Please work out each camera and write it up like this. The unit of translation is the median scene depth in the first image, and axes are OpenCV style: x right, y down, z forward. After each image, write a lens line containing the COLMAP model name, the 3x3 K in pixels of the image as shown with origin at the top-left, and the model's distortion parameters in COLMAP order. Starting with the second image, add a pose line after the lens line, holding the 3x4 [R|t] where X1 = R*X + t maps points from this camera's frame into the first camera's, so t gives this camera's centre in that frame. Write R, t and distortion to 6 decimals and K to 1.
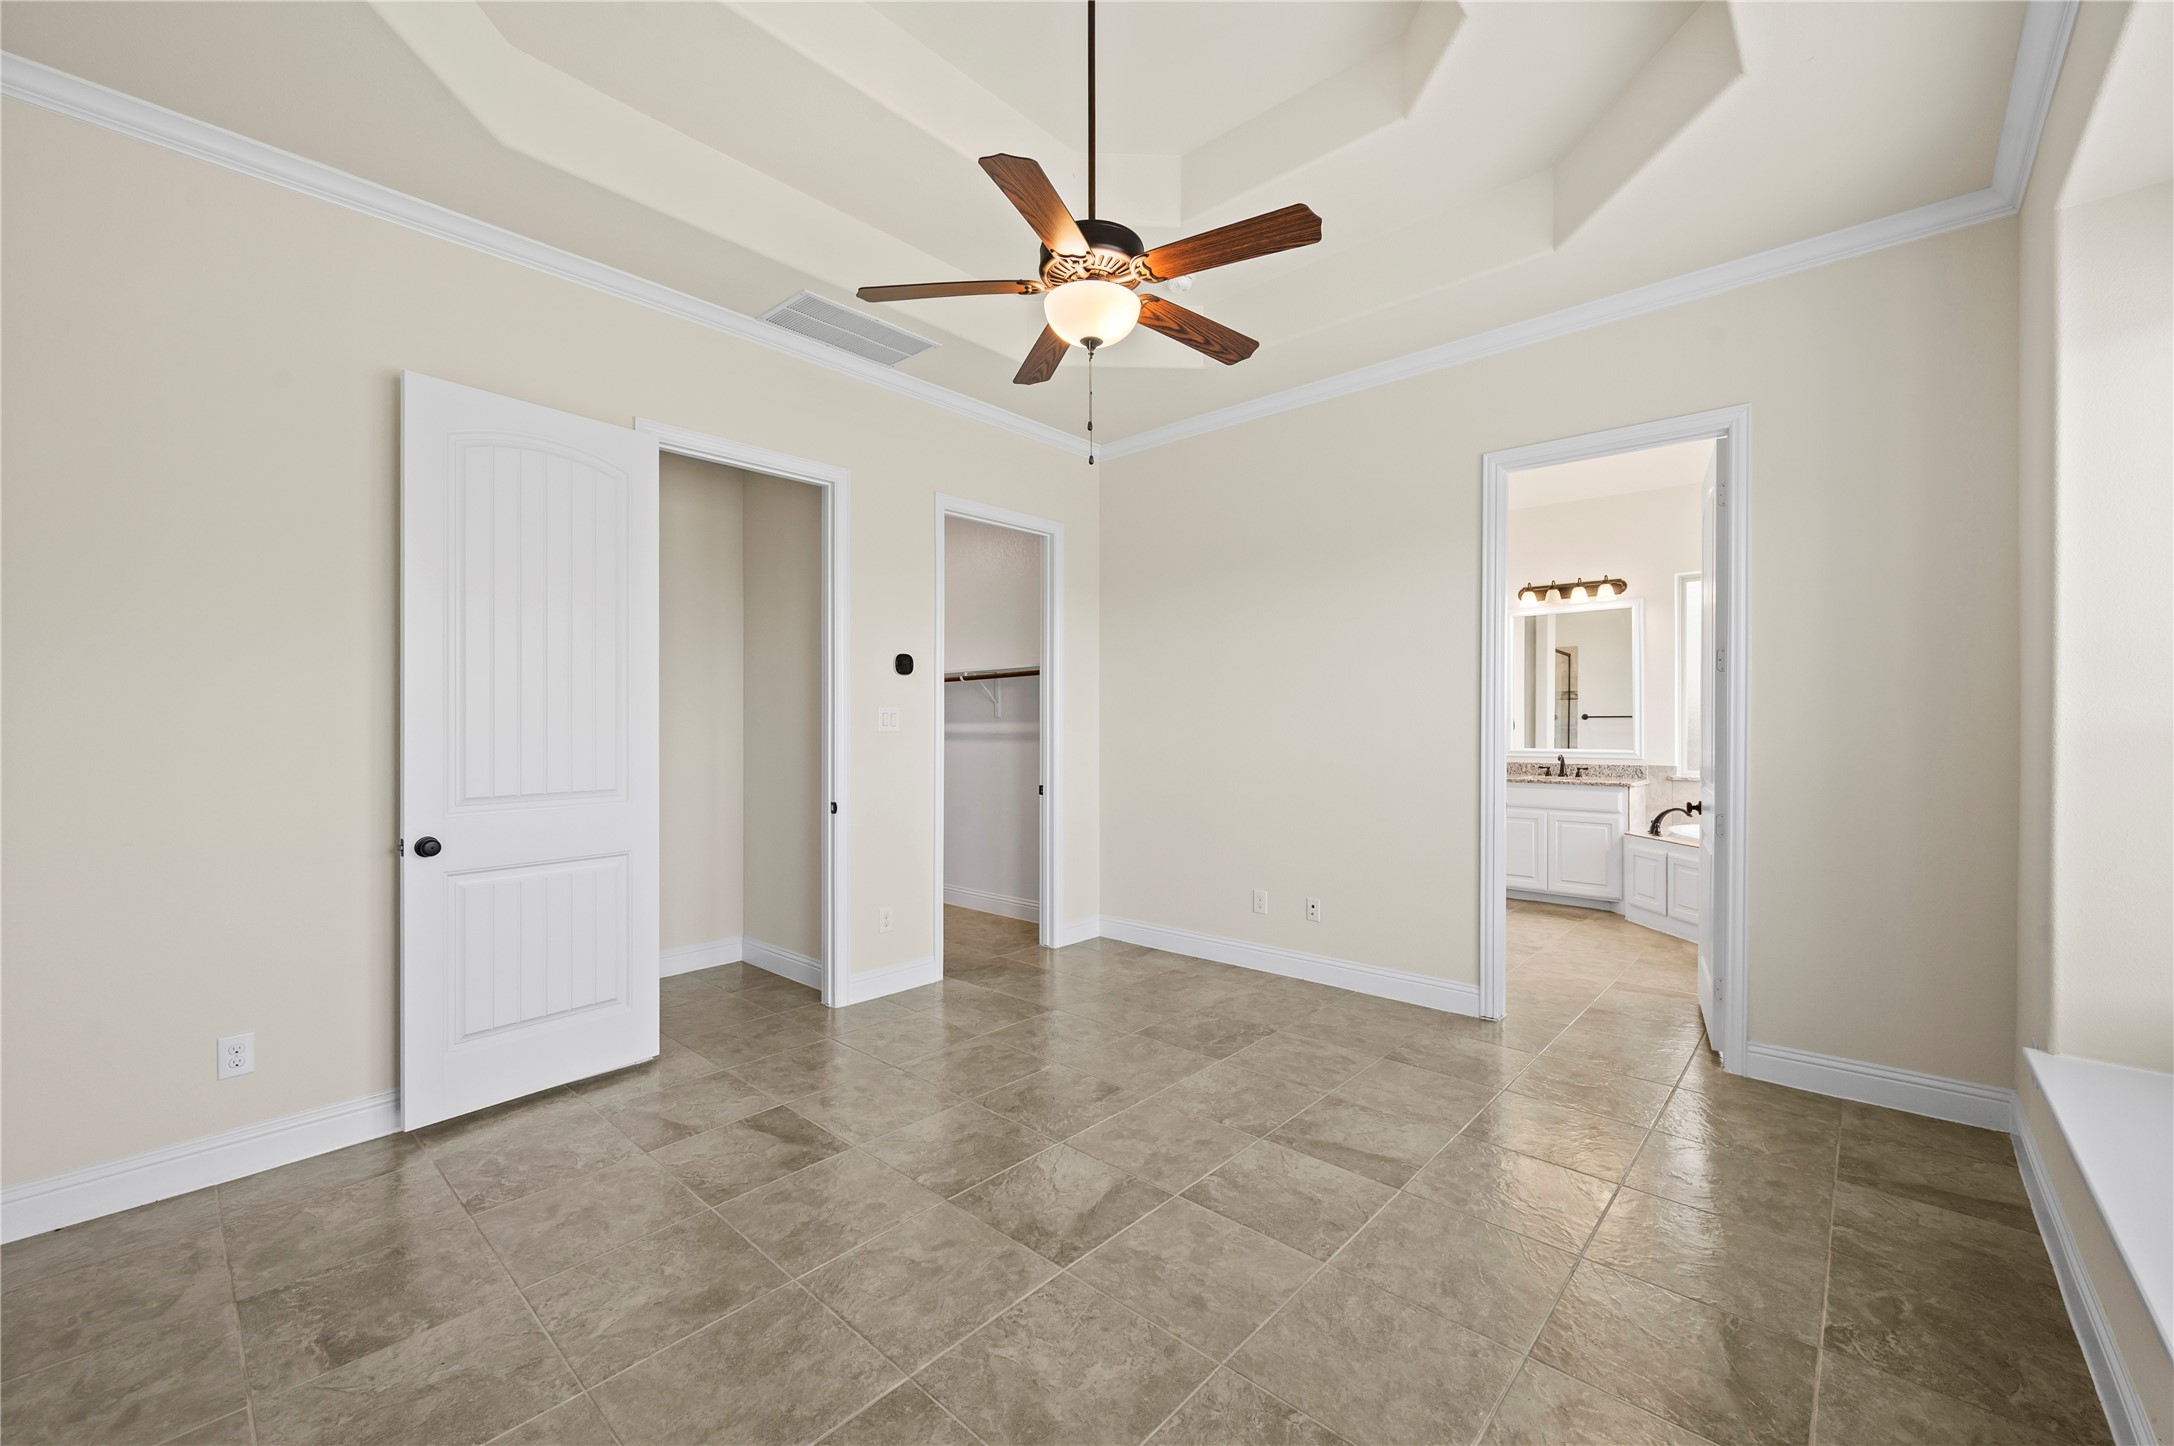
lens RADIAL K [[861.9, 0, 1091.9], [0, 861.9, 722.9], [0, 0, 1]] dist [-0.001490, 0.001218]
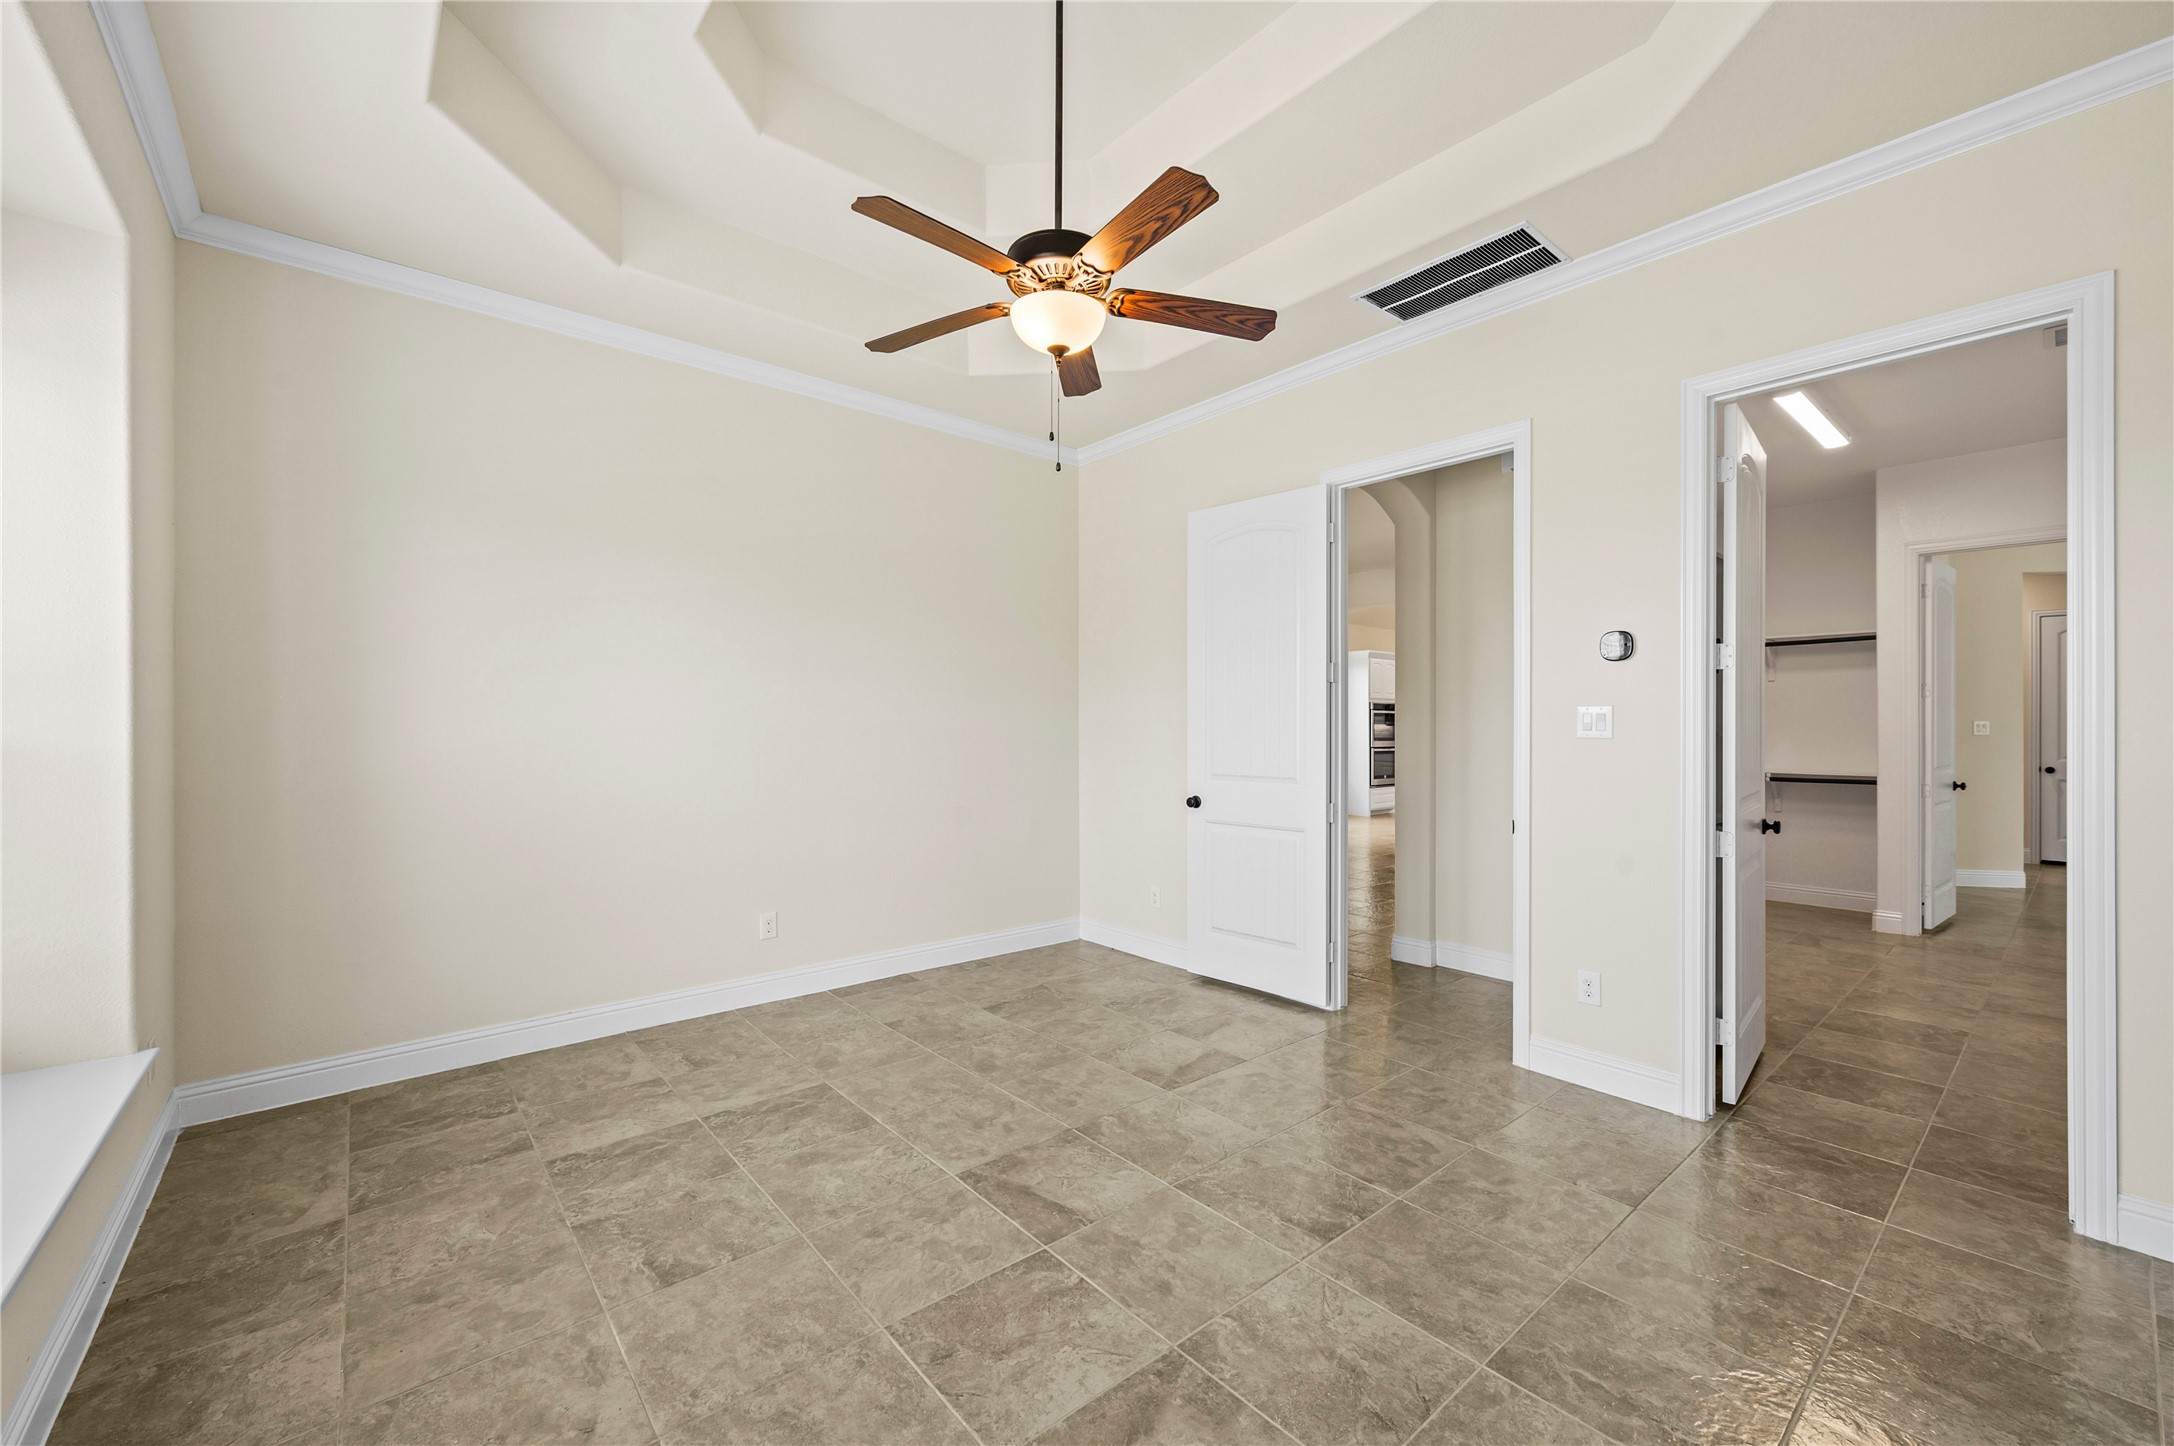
lens RADIAL K [[861.9, 0, 1089.9], [0, 861.9, 725.0], [0, 0, 1]] dist [-0.001490, 0.001218]
pose [[-0.127929, 0.003956, -0.991775, 1.027198], [0.000635, 0.999992, 0.003907, -0.008283], [0.991783, -0.000130, -0.127930, 1.202036]]
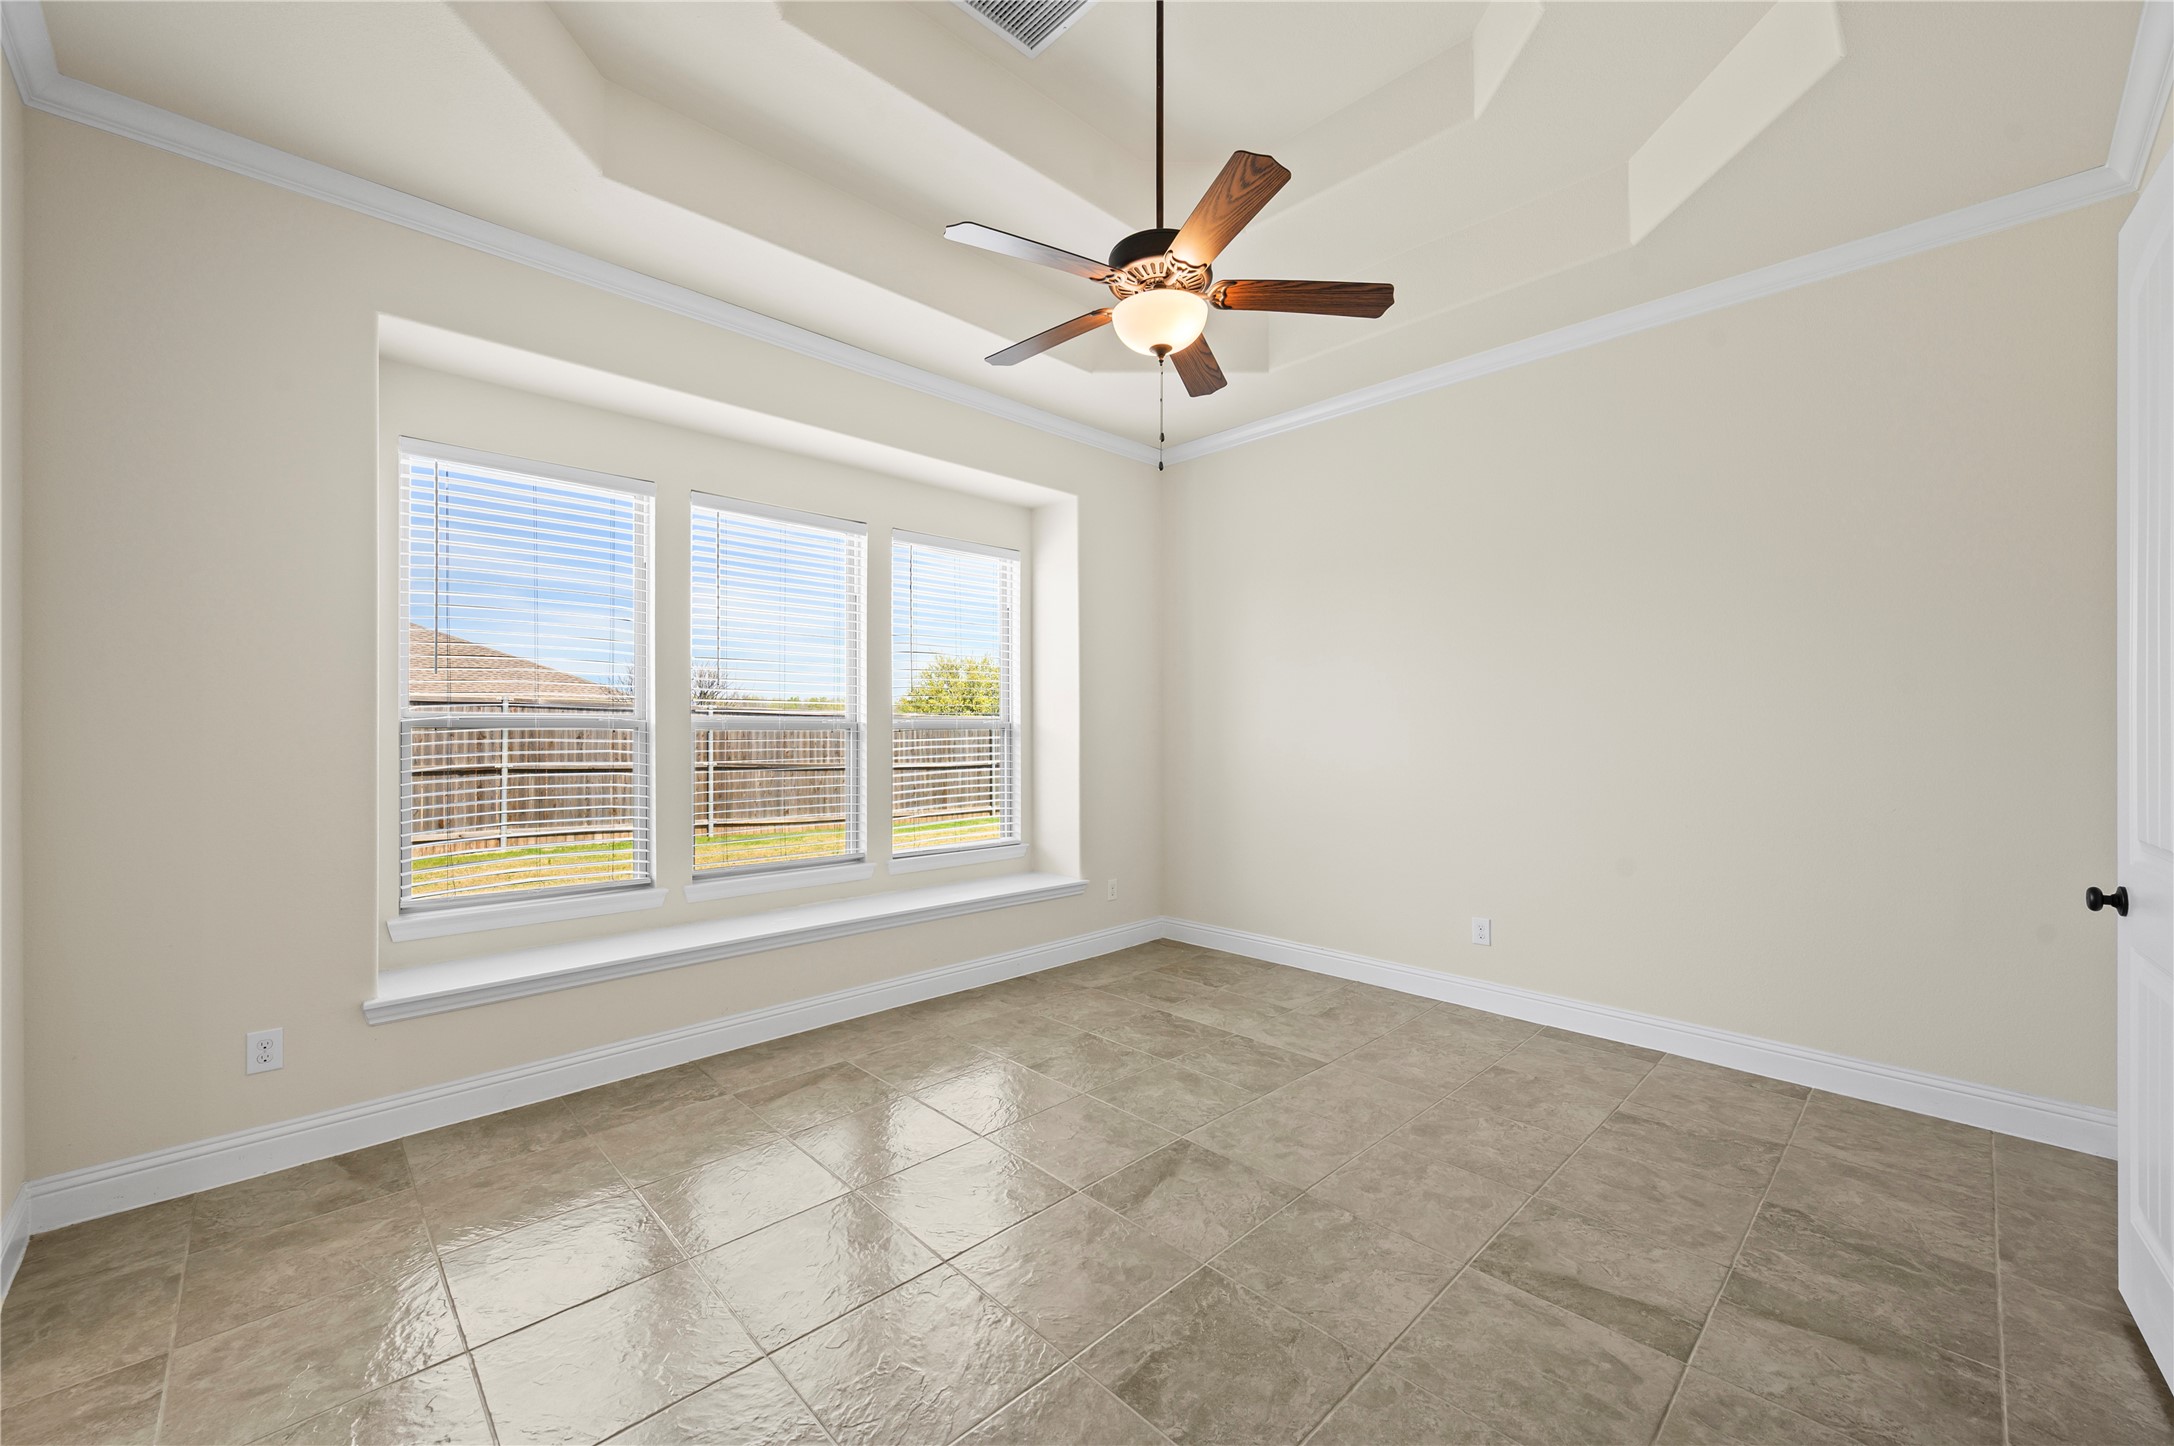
lens RADIAL K [[861.9, 0, 1098.1], [0, 861.9, 677.1], [0, 0, 1]] dist [-0.001490, 0.001218]
pose [[-0.998323, 0.005971, 0.057586, 0.014489], [0.002812, 0.998495, -0.054778, -0.000904], [-0.057827, -0.054524, -0.996837, 2.109820]]
